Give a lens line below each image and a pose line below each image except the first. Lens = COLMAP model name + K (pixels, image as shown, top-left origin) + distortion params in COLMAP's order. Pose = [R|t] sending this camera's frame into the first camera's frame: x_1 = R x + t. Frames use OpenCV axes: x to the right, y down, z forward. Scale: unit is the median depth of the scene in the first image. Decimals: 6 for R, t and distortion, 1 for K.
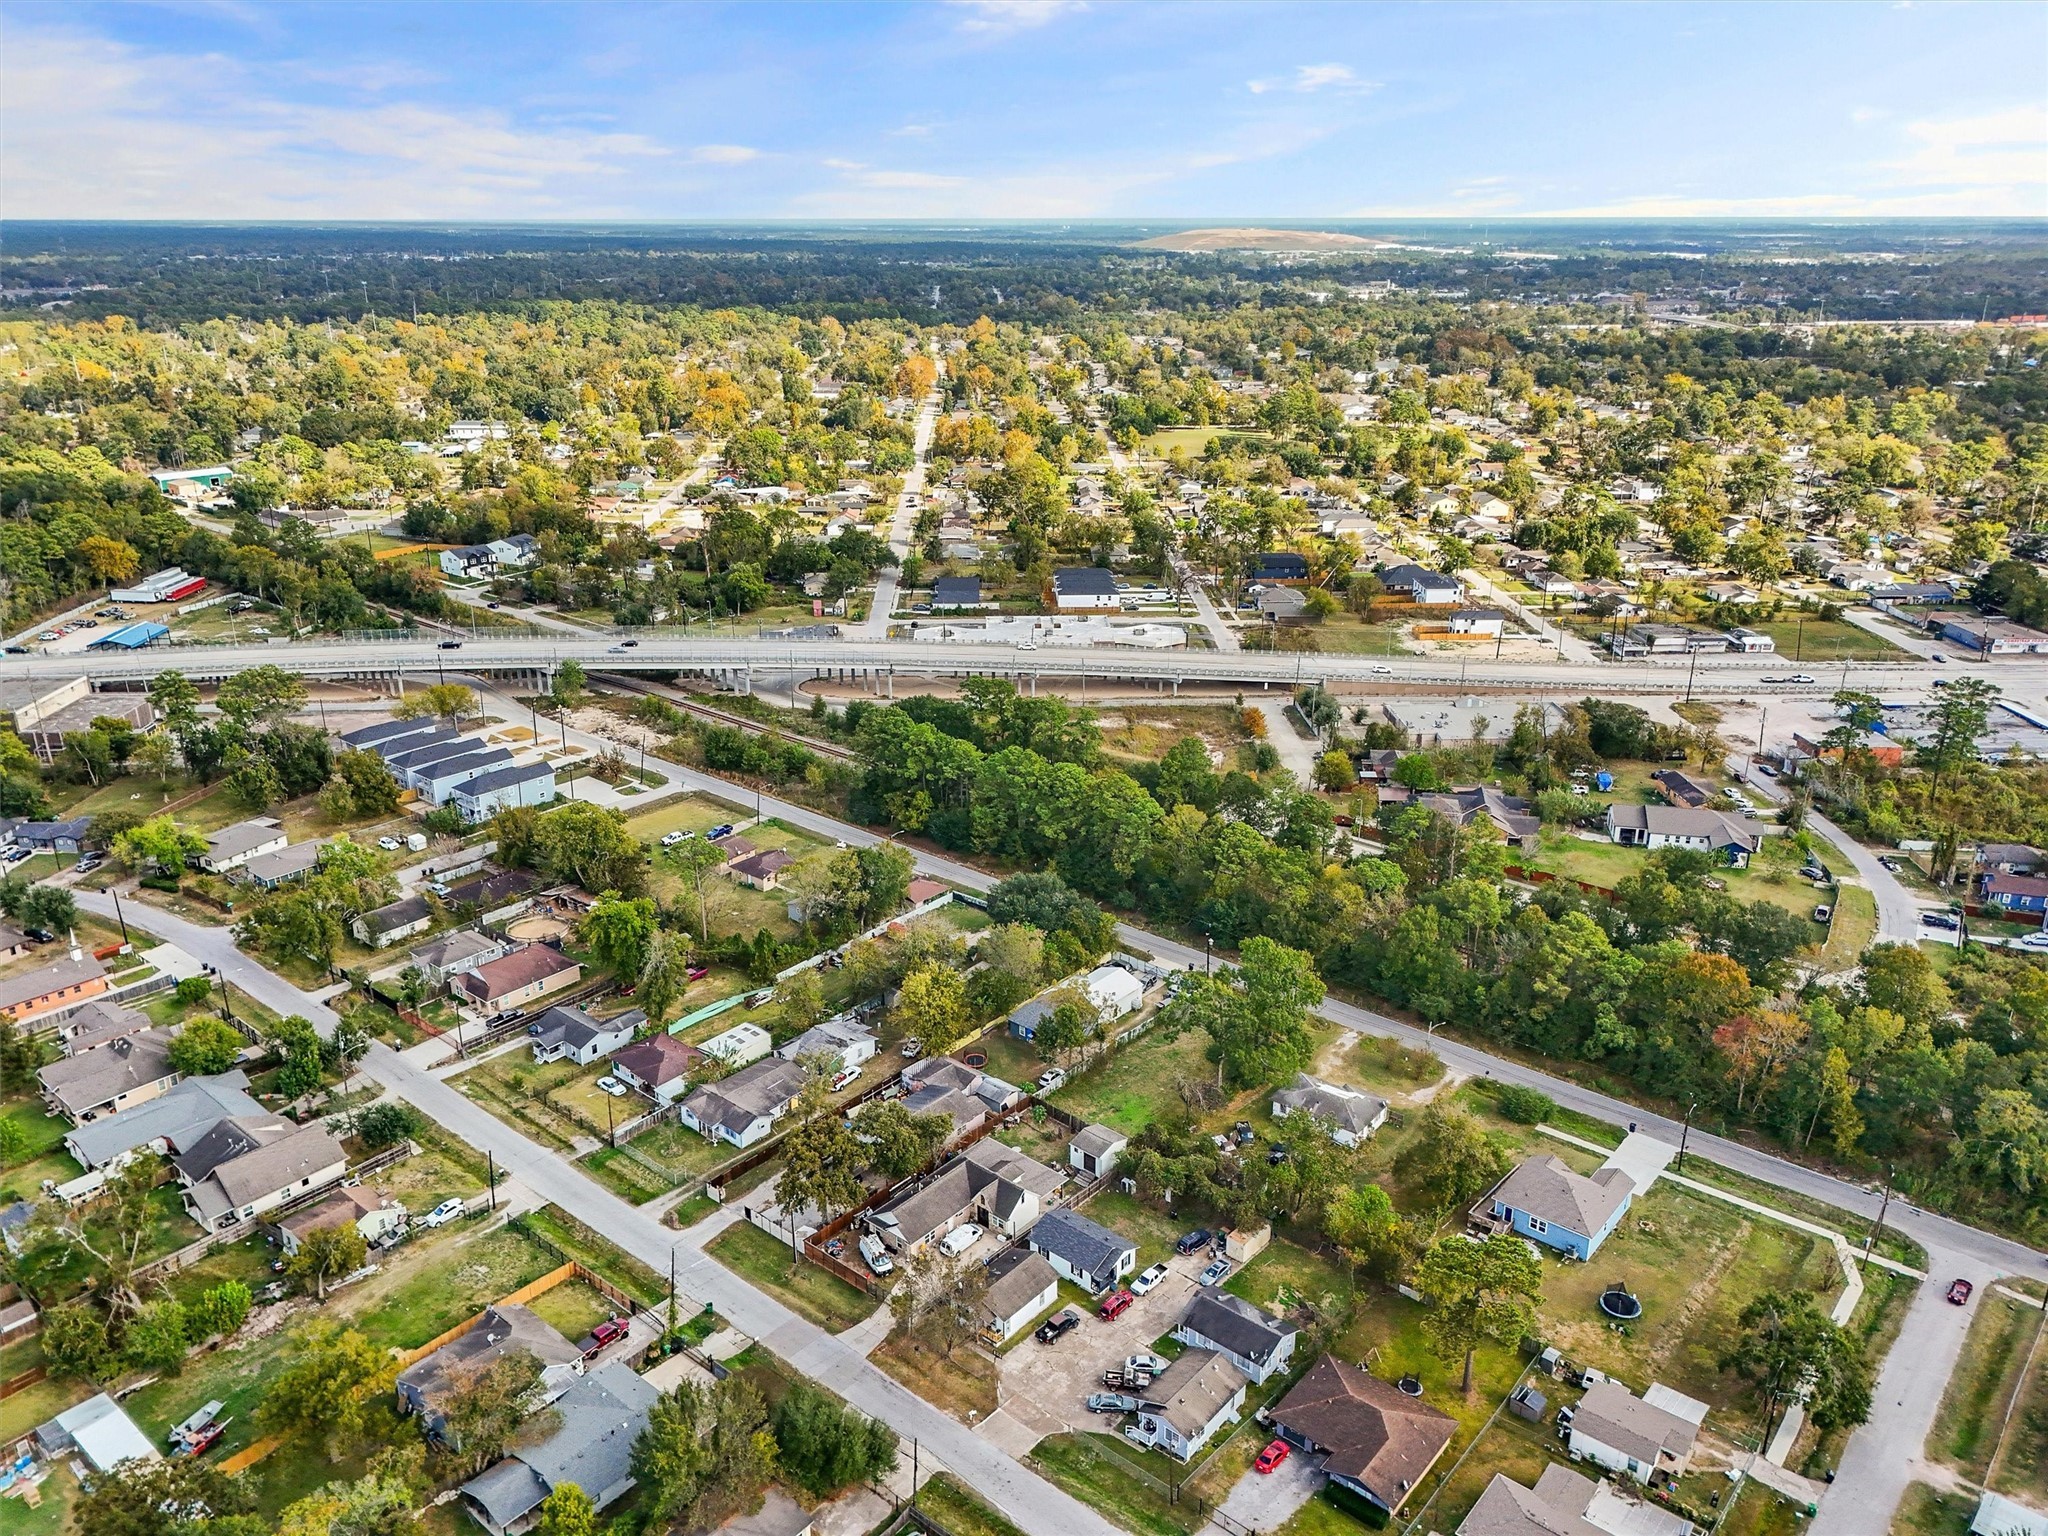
lens RADIAL K [[1507.4, 0, 1012.2], [0, 1507.4, 769.5], [0, 0, 1]] dist [0.063766, -0.054148]
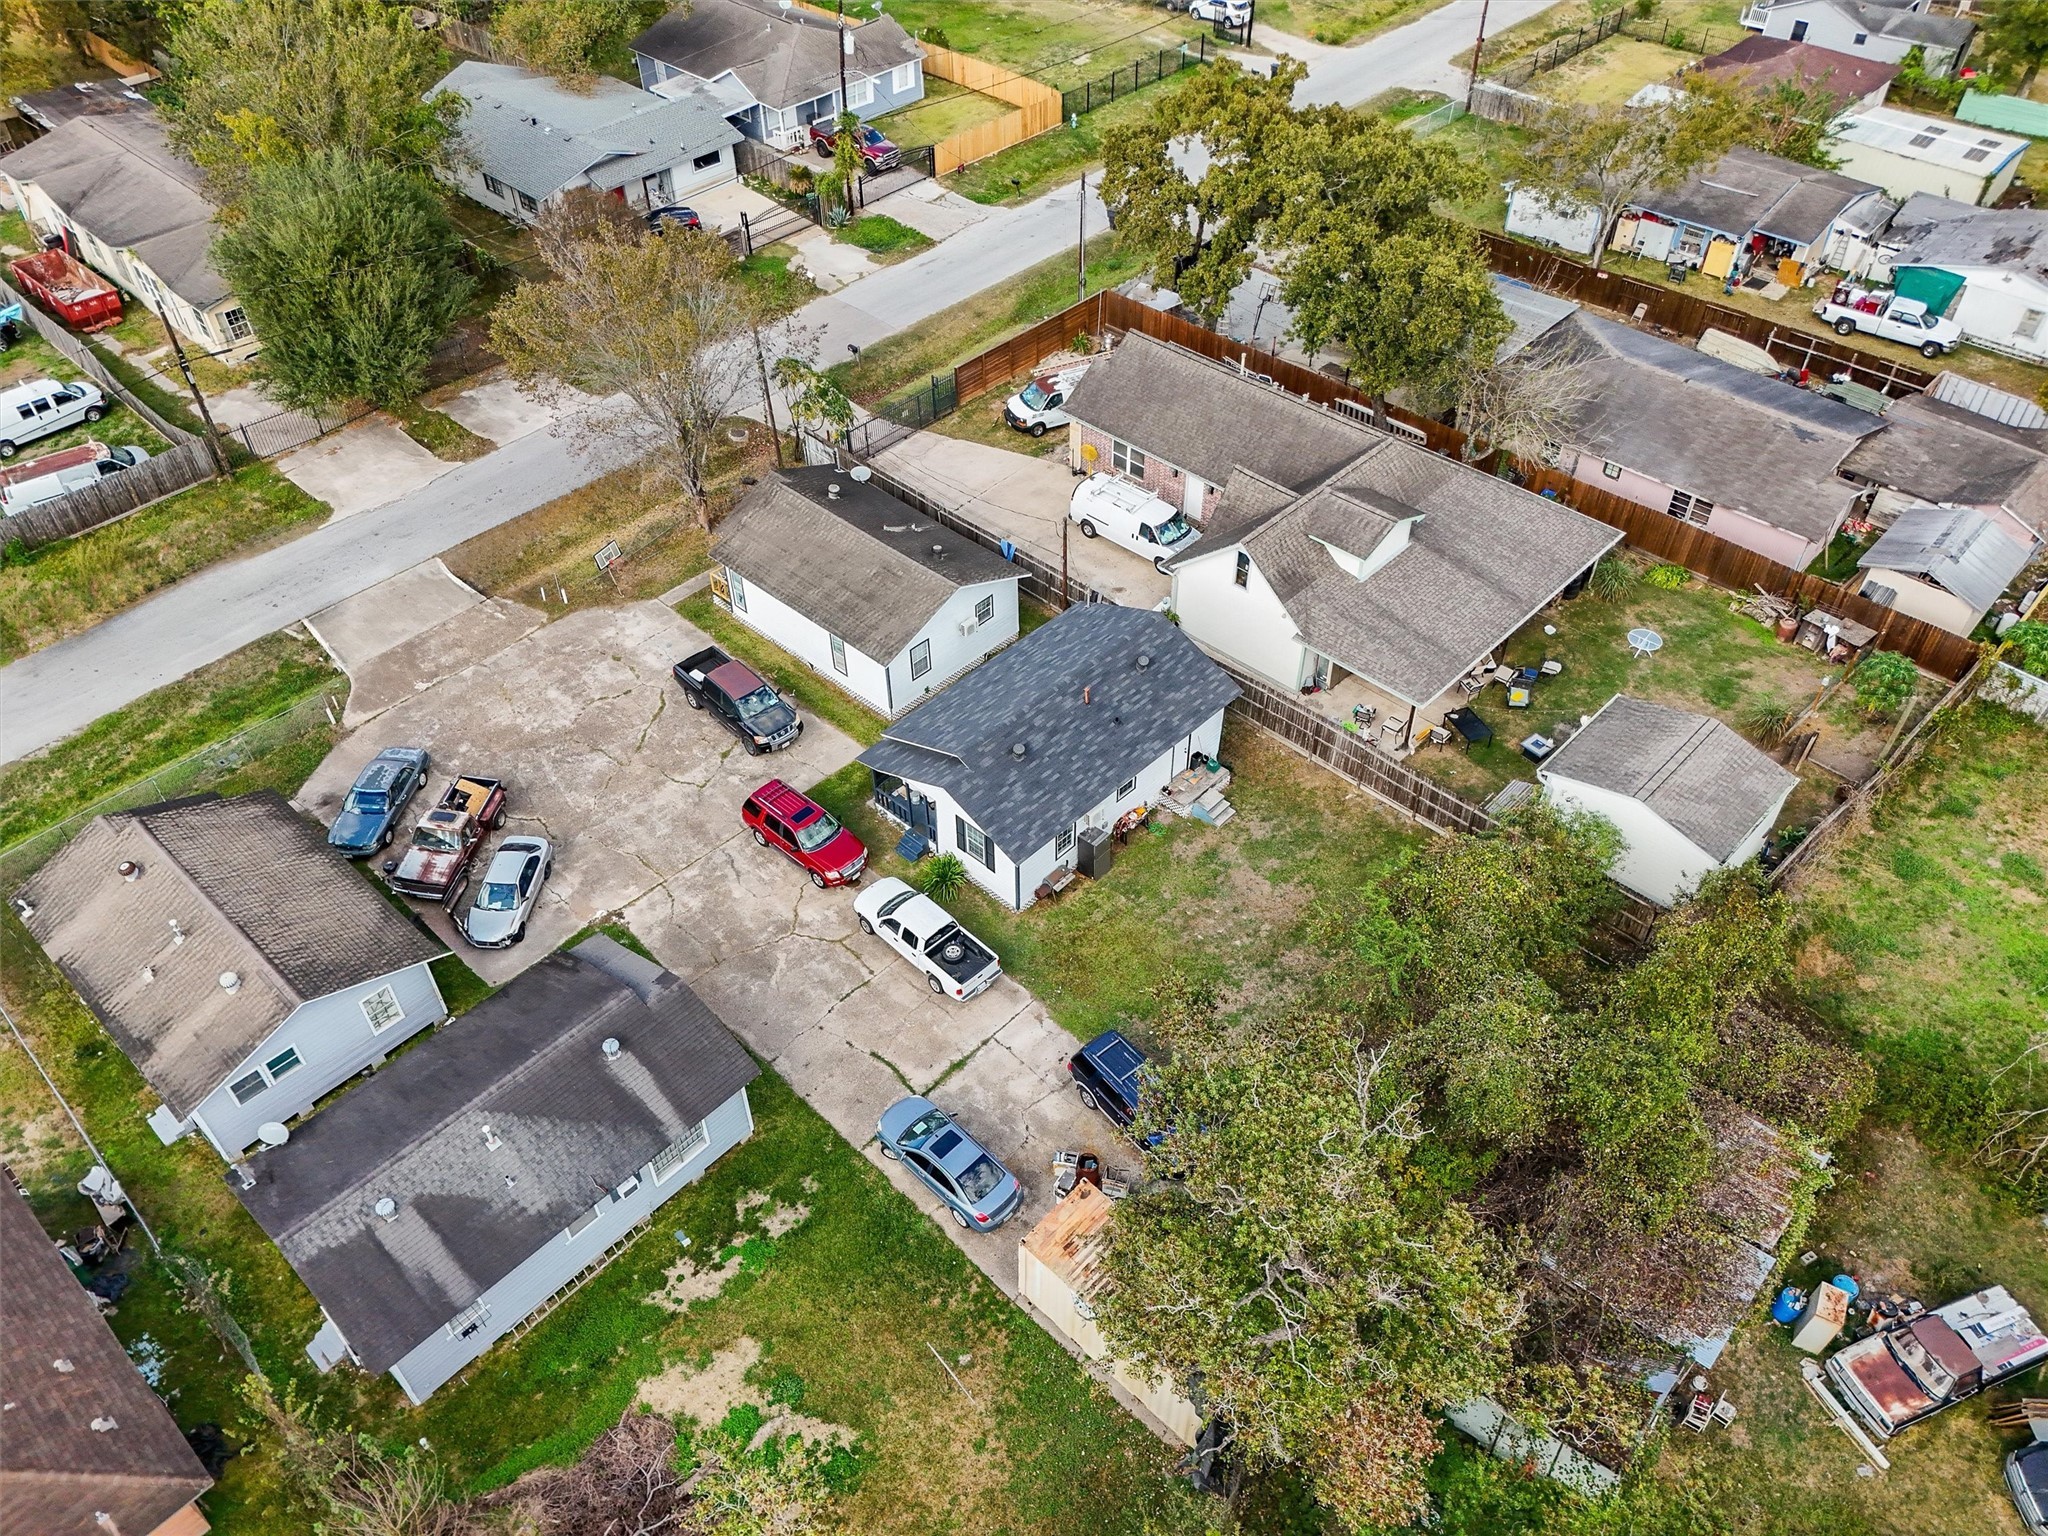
lens RADIAL K [[1507.4, 0, 1023.8], [0, 1507.4, 760.2], [0, 0, 1]] dist [0.063766, -0.054148]
pose [[-0.044888, 0.689512, -0.722882, 0.259759], [-0.330295, 0.672672, 0.662131, 0.130799], [0.942810, 0.268486, 0.197548, 0.947484]]
